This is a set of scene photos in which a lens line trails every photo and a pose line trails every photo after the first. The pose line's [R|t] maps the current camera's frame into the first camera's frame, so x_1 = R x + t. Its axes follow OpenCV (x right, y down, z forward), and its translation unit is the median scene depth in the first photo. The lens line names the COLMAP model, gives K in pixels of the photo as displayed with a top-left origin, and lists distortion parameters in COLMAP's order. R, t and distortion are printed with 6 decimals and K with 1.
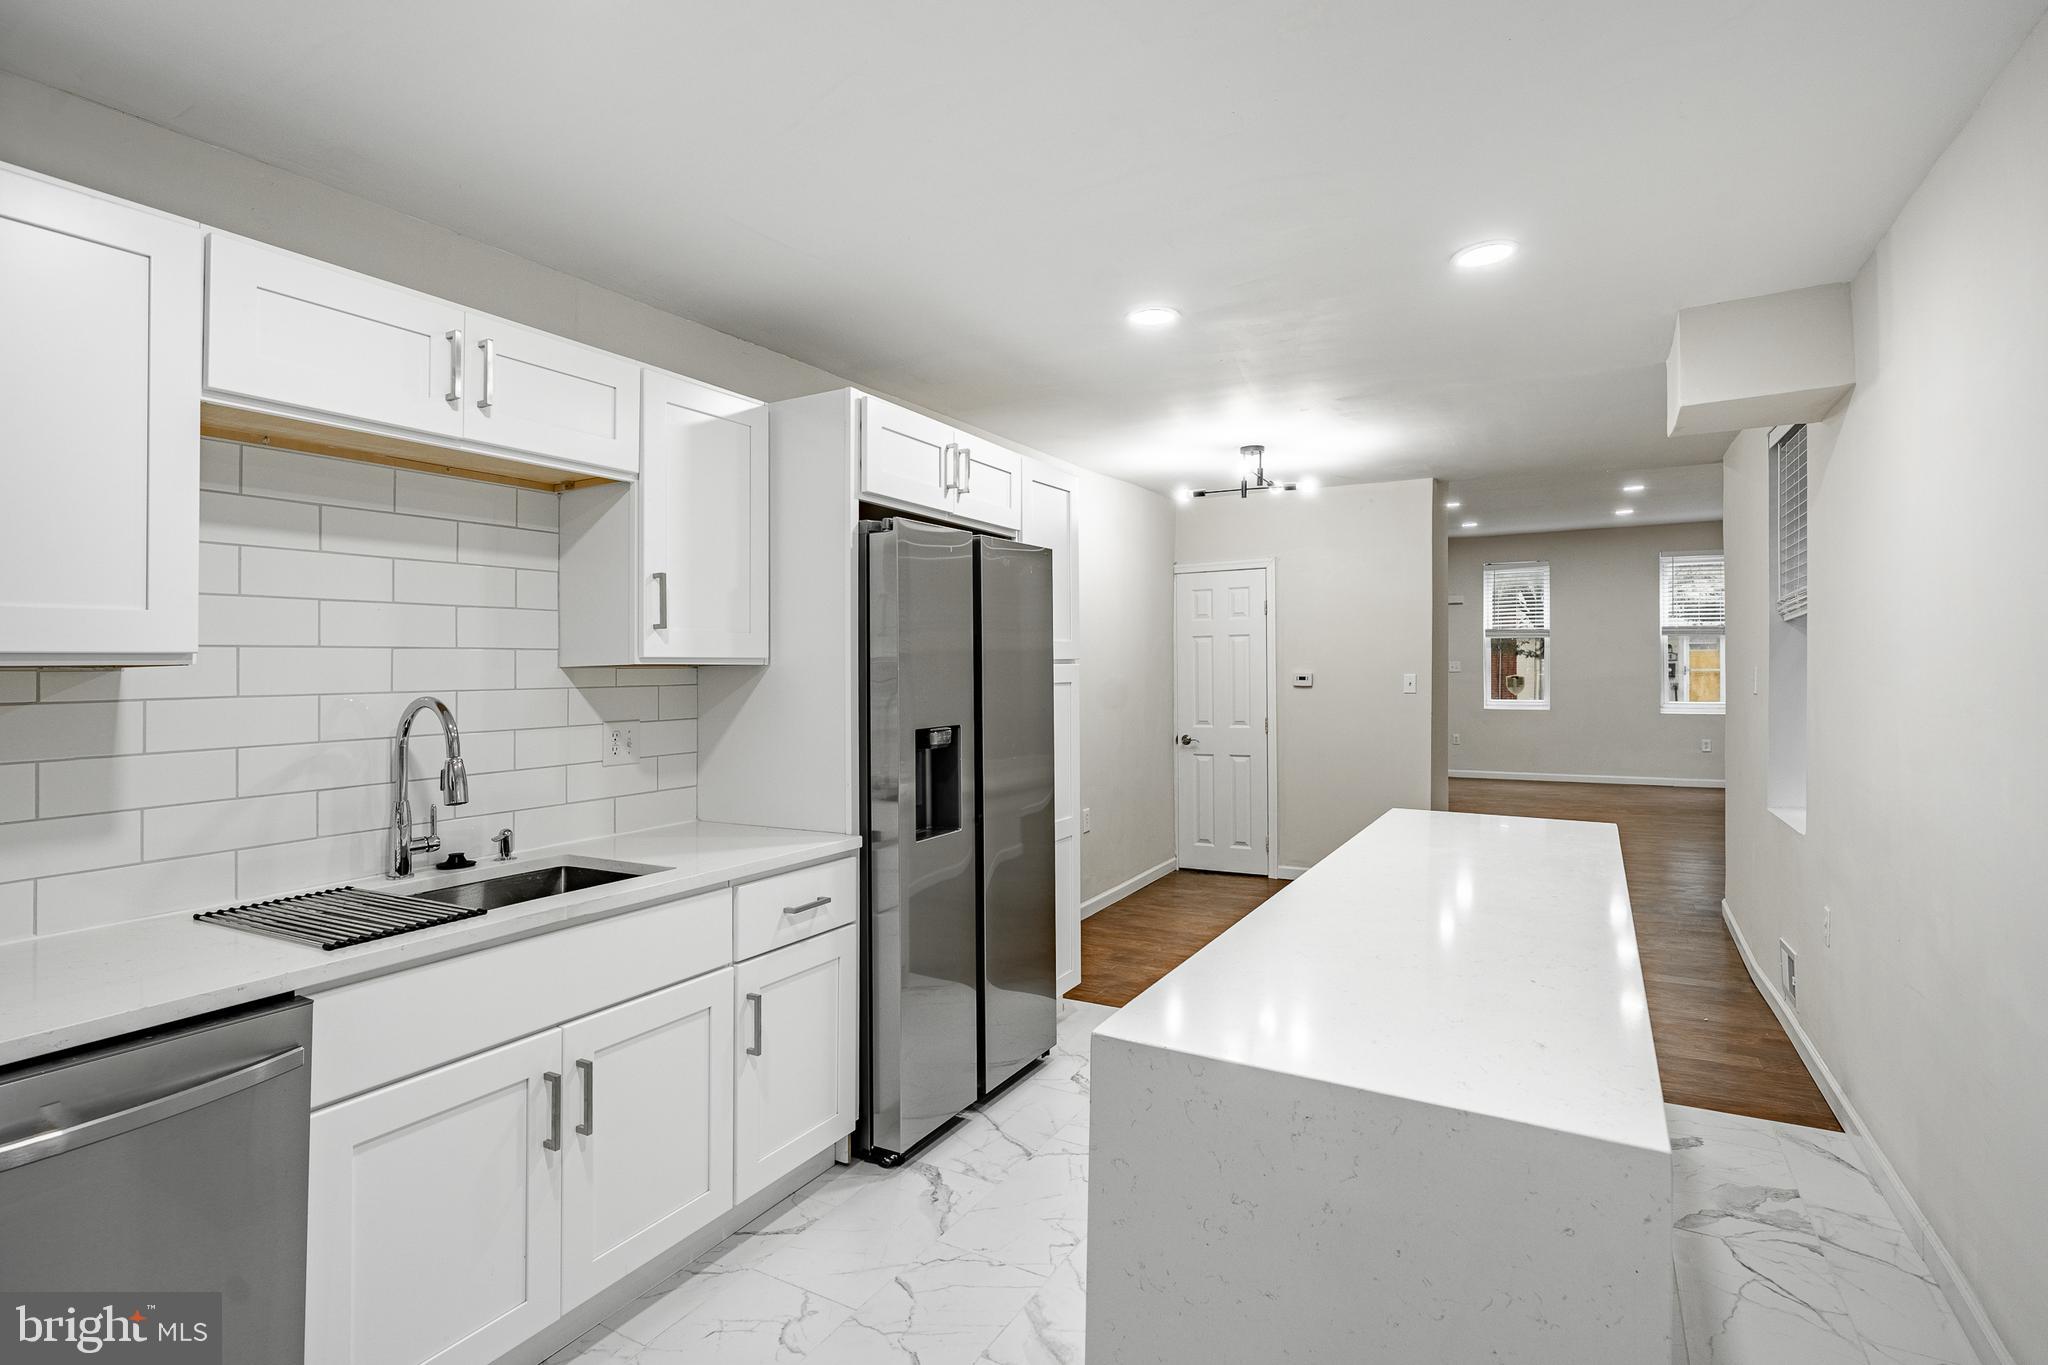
lens RADIAL K [[1011.4, 0, 1019.8], [0, 1011.4, 672.0], [0, 0, 1]] dist [0.002453, 0.000372]
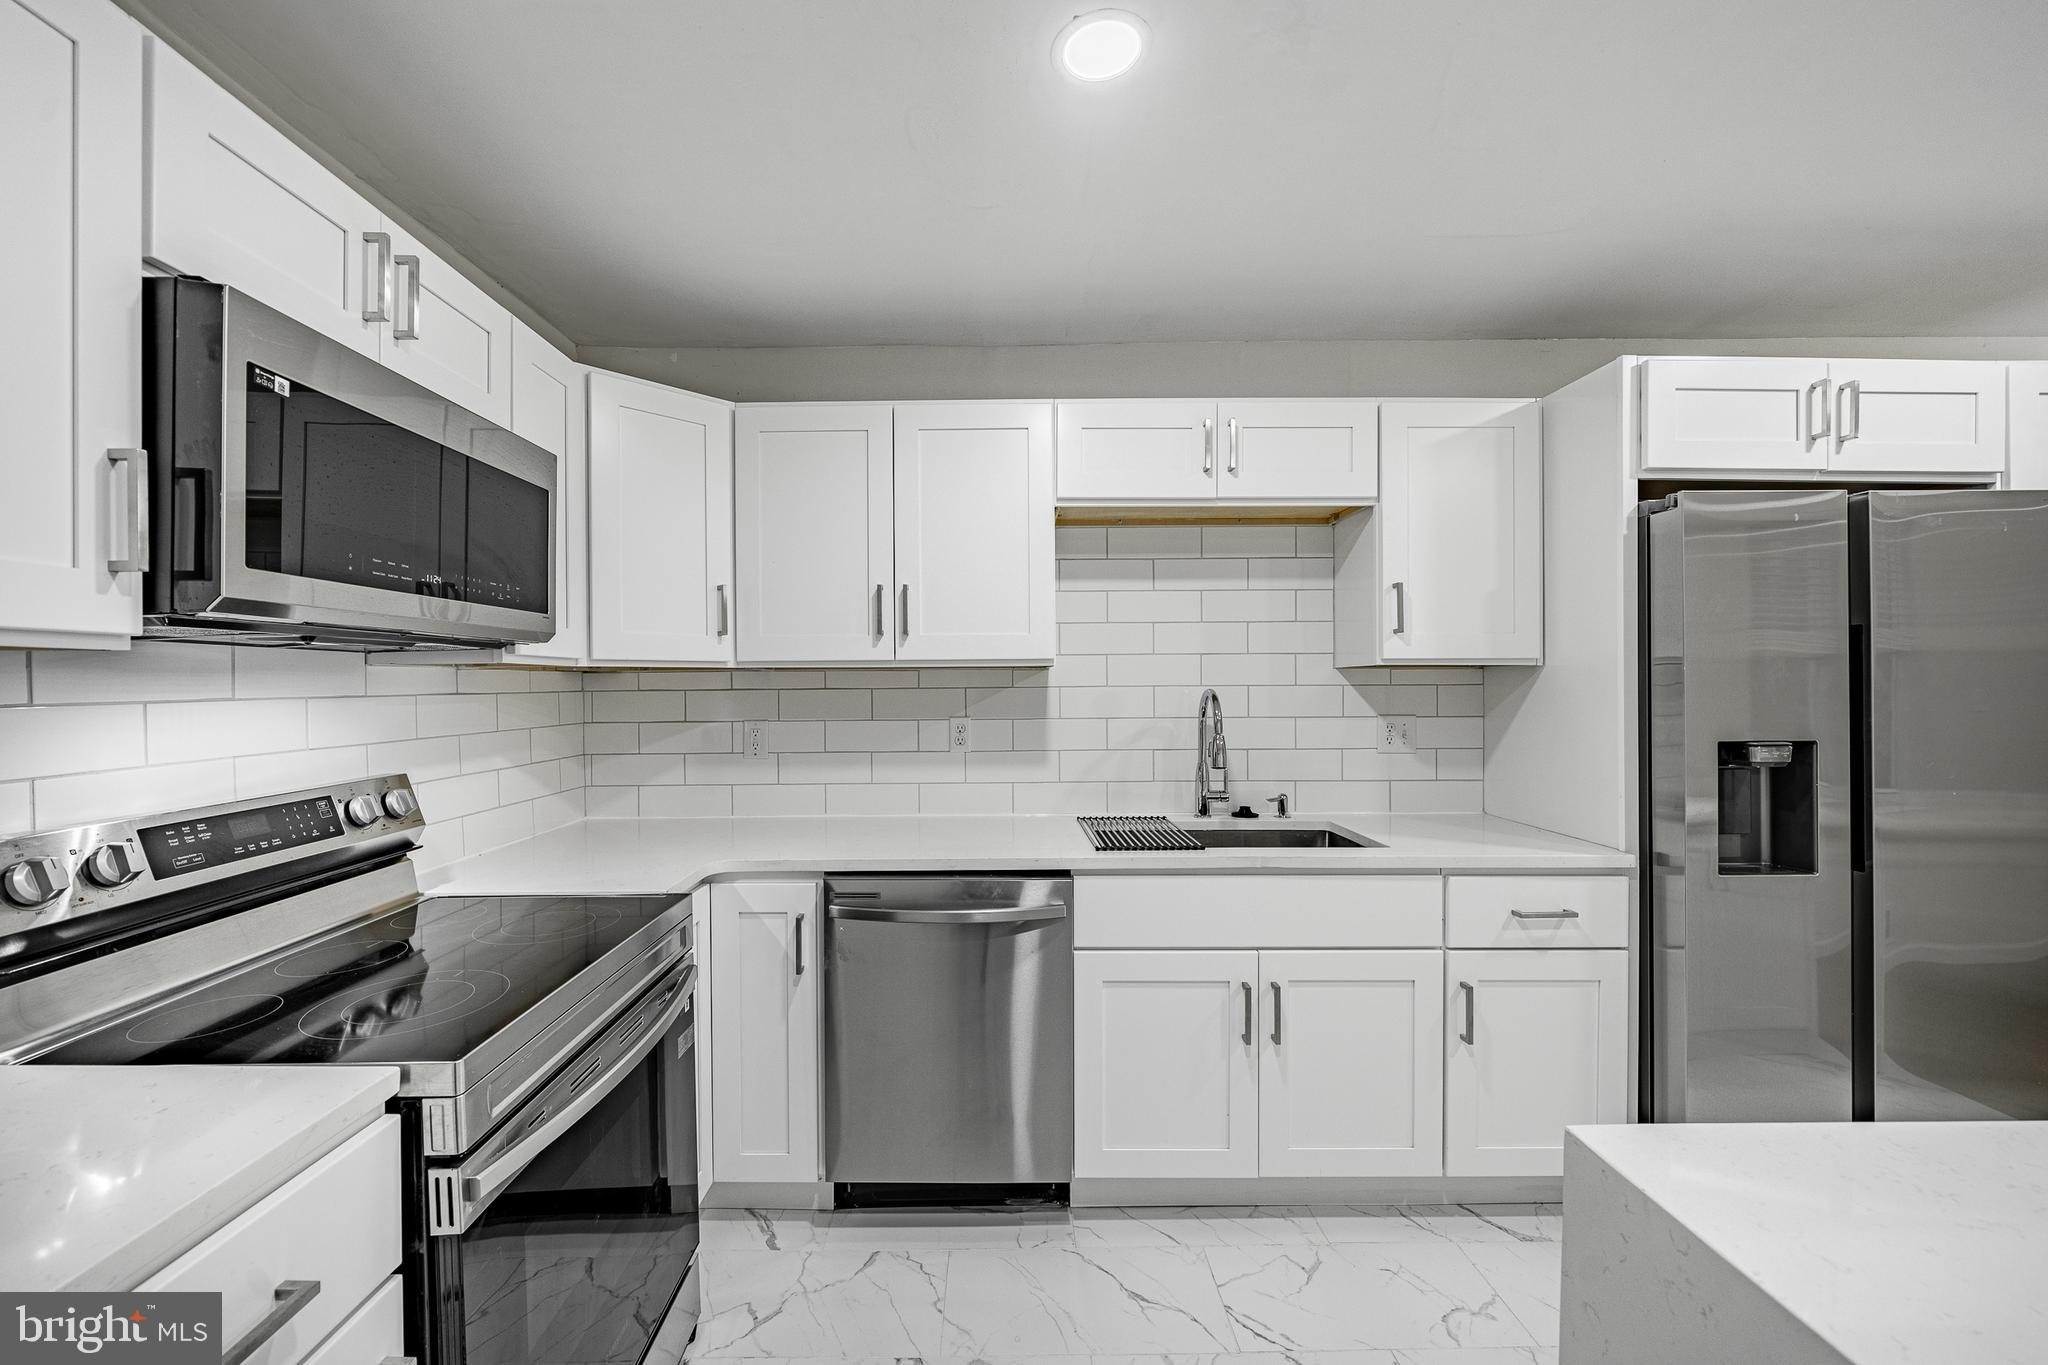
lens RADIAL K [[828.5, 0, 1008.5], [0, 828.5, 693.4], [0, 0, 1]] dist [-0.001226, -0.000125]
pose [[0.498463, 0.023496, -0.866592, 0.223623], [-0.004788, 0.999692, 0.024351, 0.003763], [0.866898, -0.007989, 0.498422, 0.171595]]
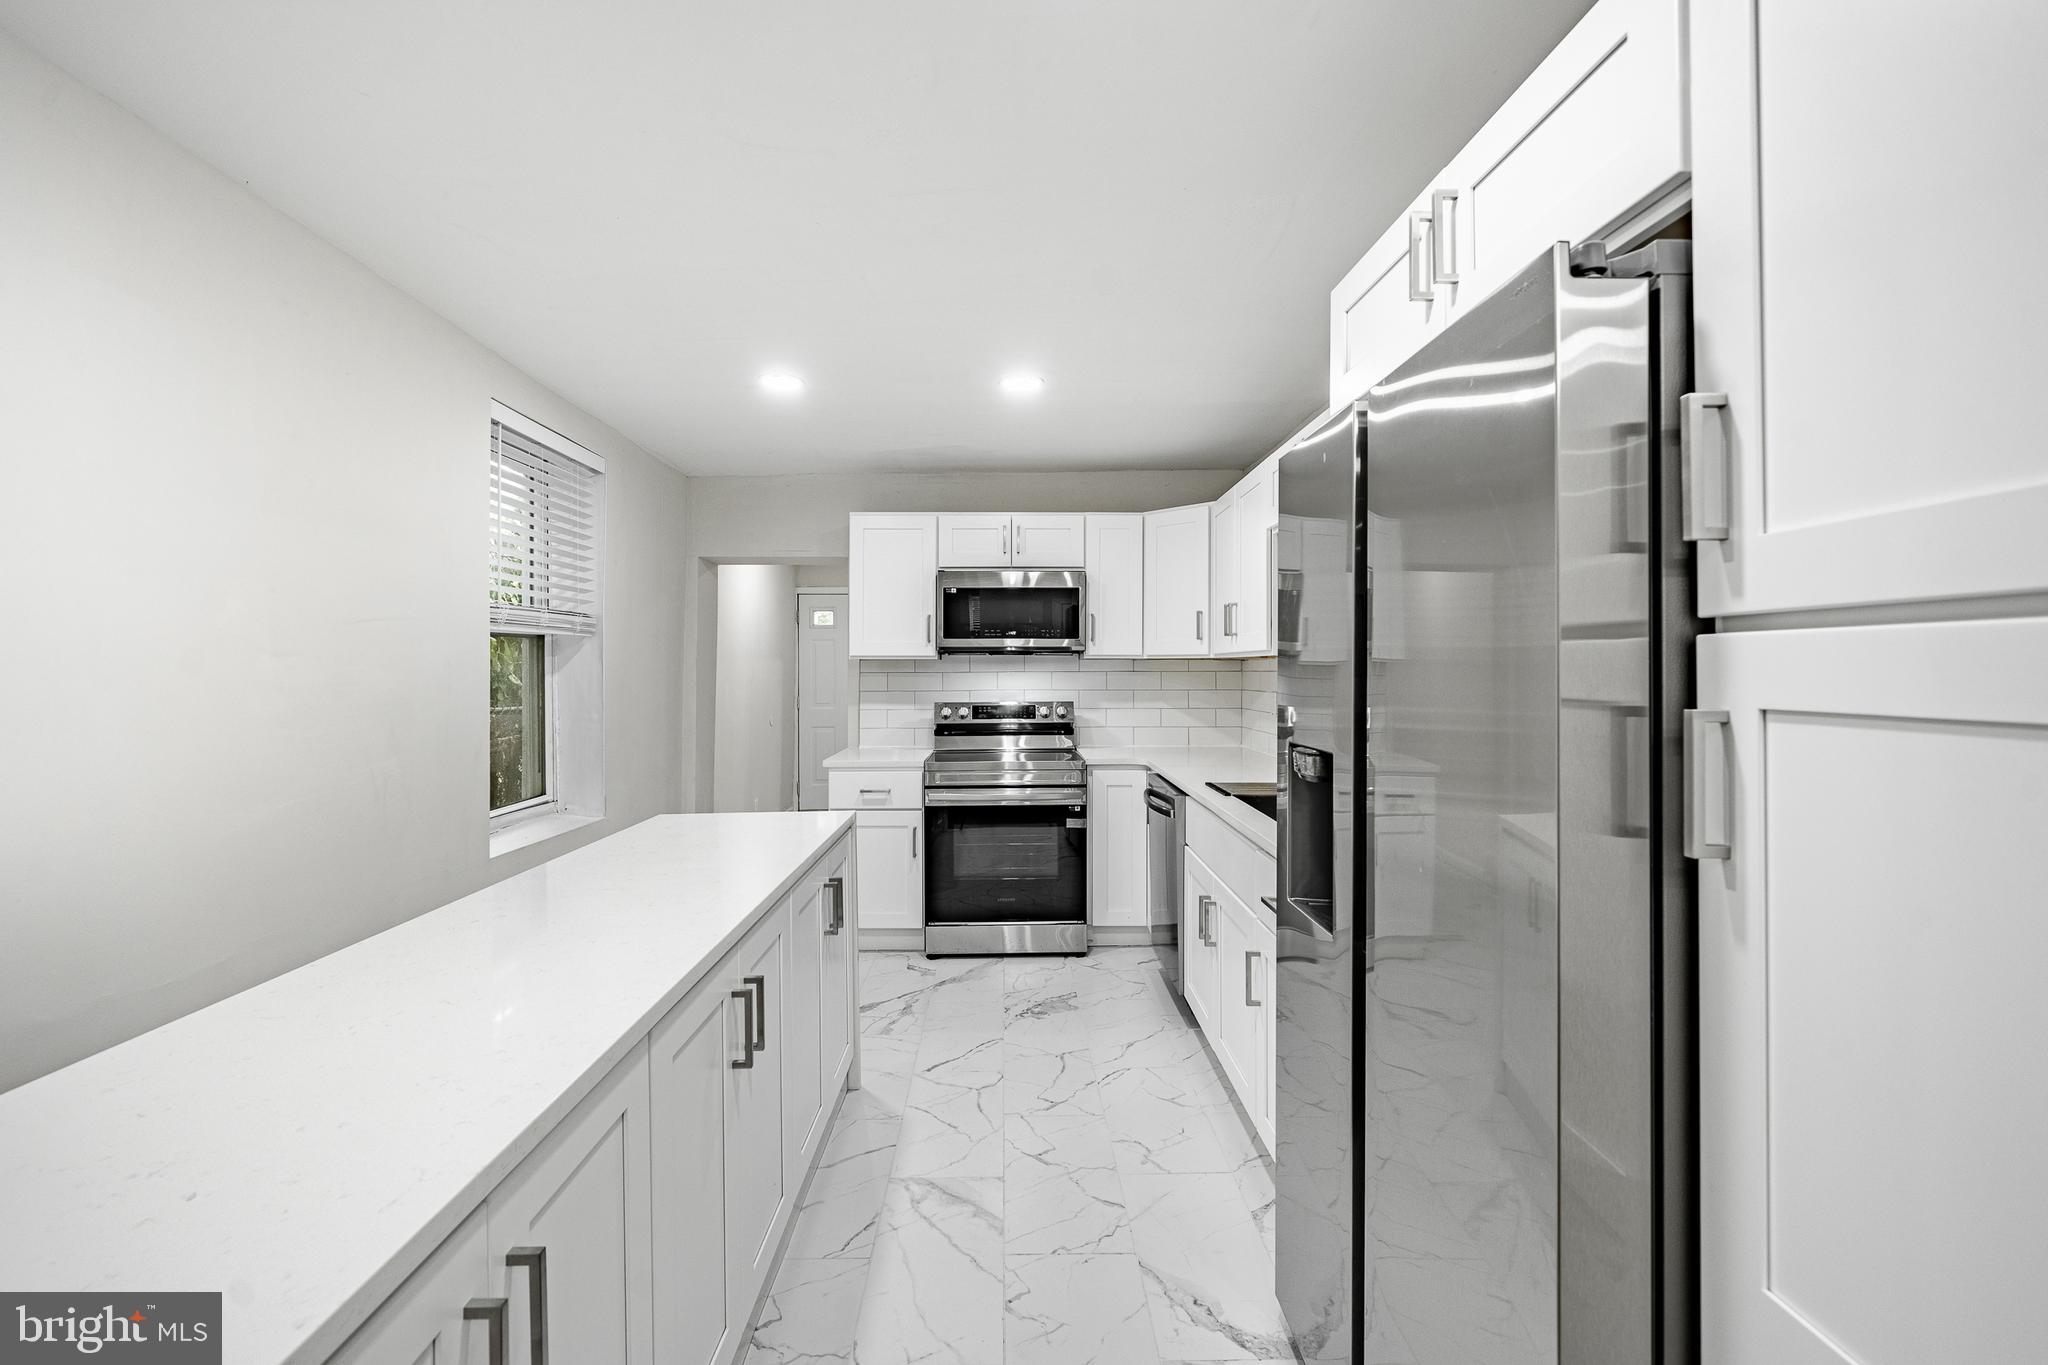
lens RADIAL K [[876.4, 0, 1024.8], [0, 876.4, 664.2], [0, 0, 1]] dist [0.000281, 0.000058]
pose [[-0.869828, 0.016539, -0.493079, 0.398843], [0.017029, 0.999849, 0.003498, -0.000742], [0.493062, -0.005354, -0.869978, 1.629838]]
